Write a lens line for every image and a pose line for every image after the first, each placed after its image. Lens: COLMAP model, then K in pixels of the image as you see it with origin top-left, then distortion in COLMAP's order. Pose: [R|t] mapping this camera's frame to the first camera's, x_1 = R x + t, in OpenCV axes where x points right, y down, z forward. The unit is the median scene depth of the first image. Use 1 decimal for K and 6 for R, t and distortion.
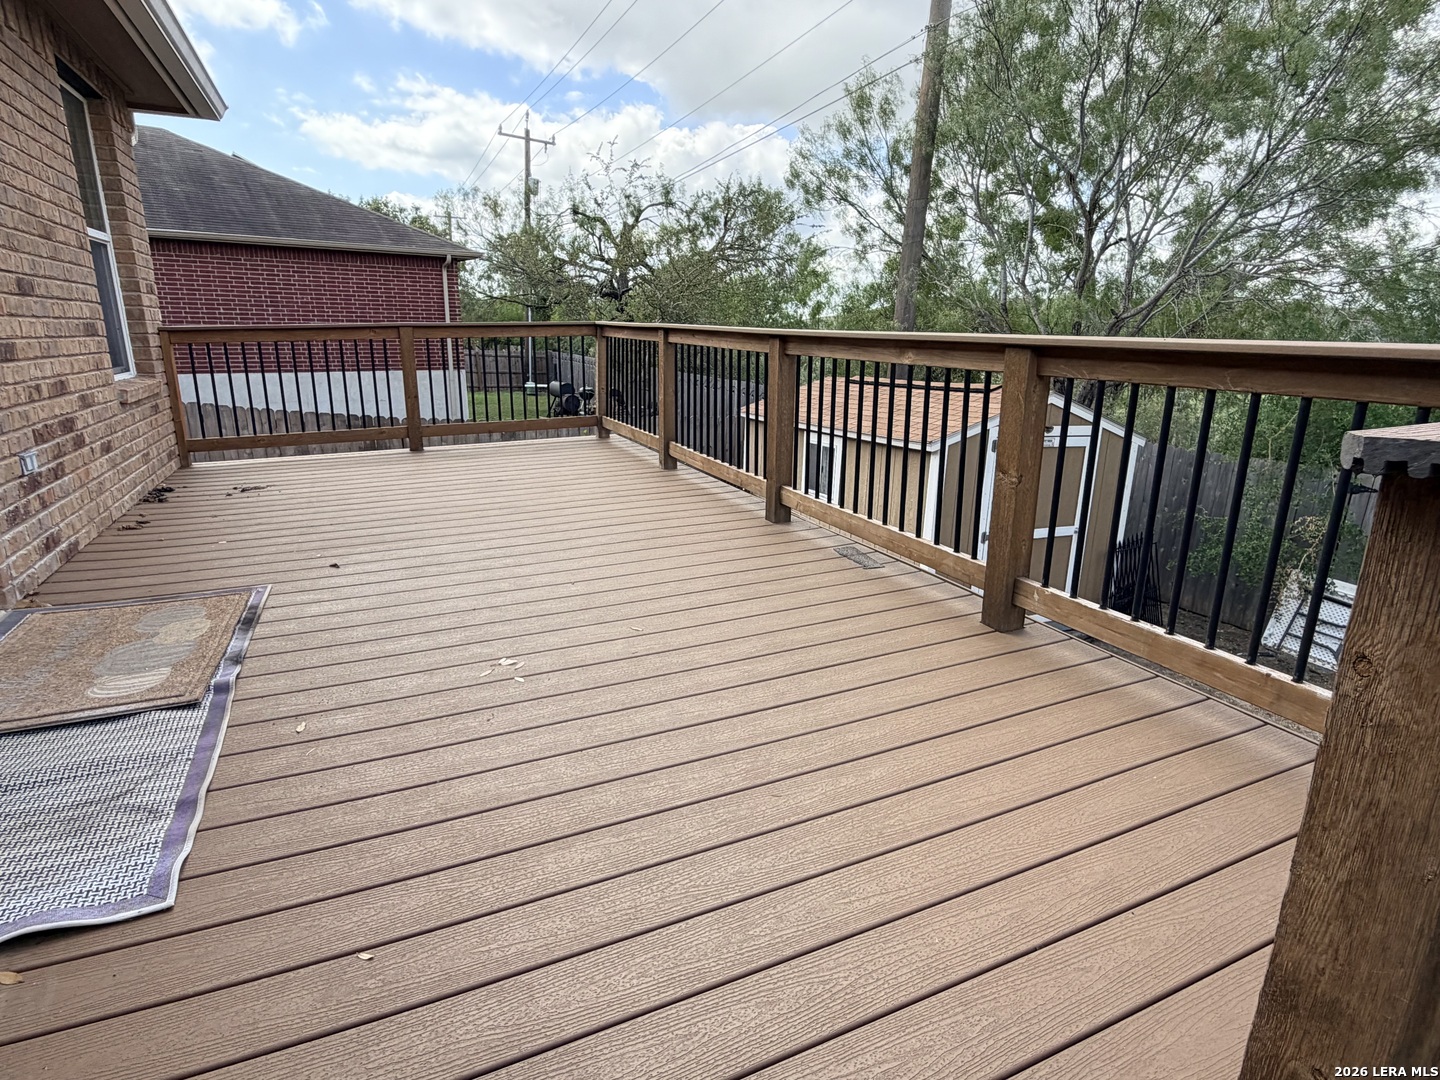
lens RADIAL K [[780.8, 0, 719.2], [0, 780.8, 534.2], [0, 0, 1]] dist [0.001323, 0.000437]
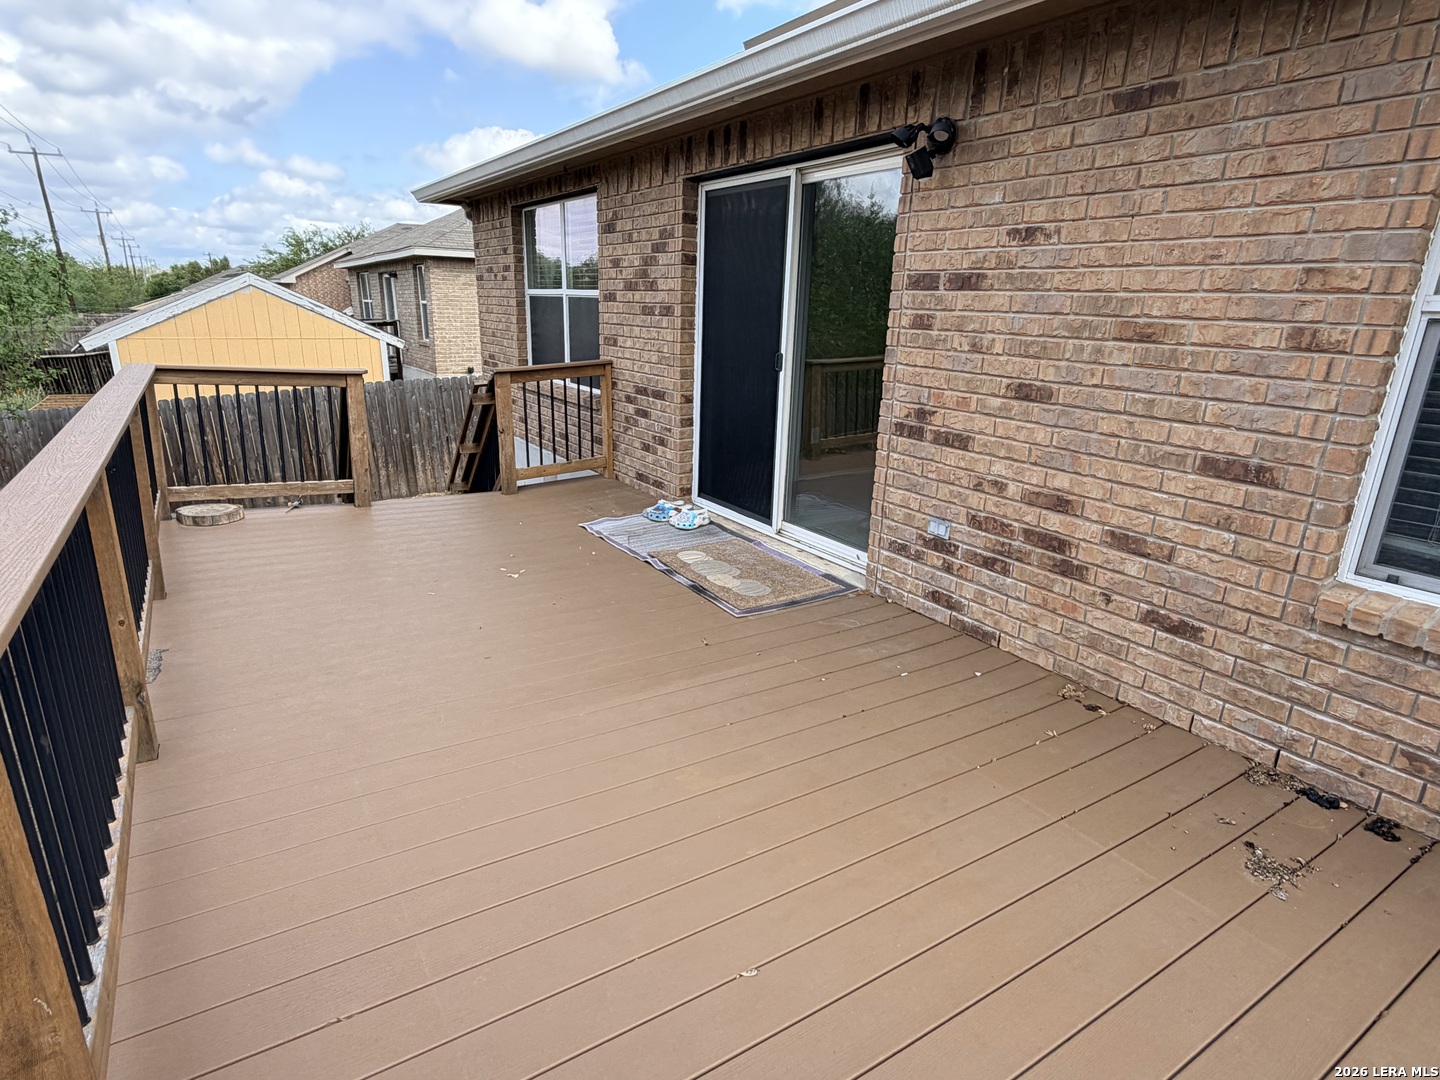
lens RADIAL K [[780.8, 0, 716.6], [0, 780.8, 543.2], [0, 0, 1]] dist [0.001323, 0.000437]
pose [[-0.989171, 0.014962, -0.146004, -0.385246], [-0.065302, 0.846032, 0.529118, -0.709763], [0.131441, 0.532923, -0.835893, 2.048069]]
